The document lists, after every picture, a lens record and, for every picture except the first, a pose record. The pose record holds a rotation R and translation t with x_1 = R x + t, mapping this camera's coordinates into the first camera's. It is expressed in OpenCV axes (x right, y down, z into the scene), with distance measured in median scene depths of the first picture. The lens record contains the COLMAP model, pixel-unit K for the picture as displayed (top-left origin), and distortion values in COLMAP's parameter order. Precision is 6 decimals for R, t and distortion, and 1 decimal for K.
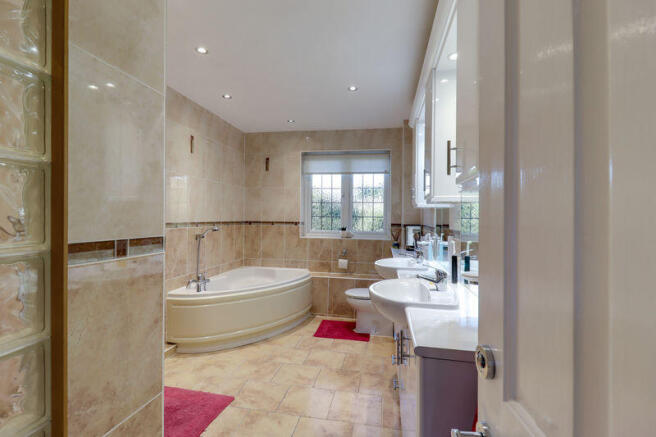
lens RADIAL K [[320.6, 0, 329.7], [0, 320.6, 210.6], [0, 0, 1]] dist [-0.015541, -0.001326]
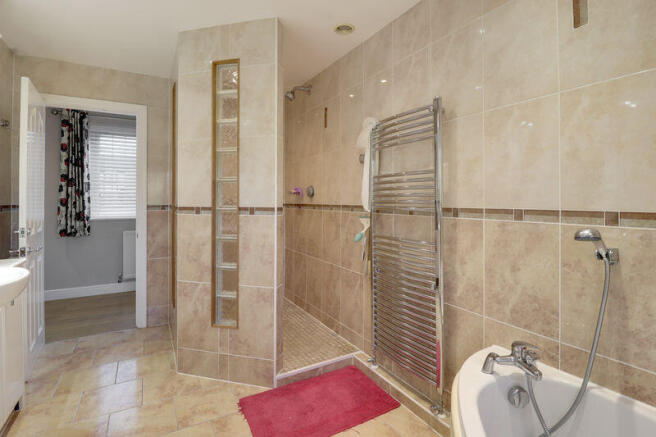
lens RADIAL K [[320.6, 0, 329.7], [0, 320.6, 210.6], [0, 0, 1]] dist [-0.015541, -0.001326]
pose [[-0.769107, -0.005617, -0.639095, 0.026317], [-0.002900, 0.999982, -0.005298, 0.042454], [0.639113, -0.002221, -0.769110, 1.197016]]
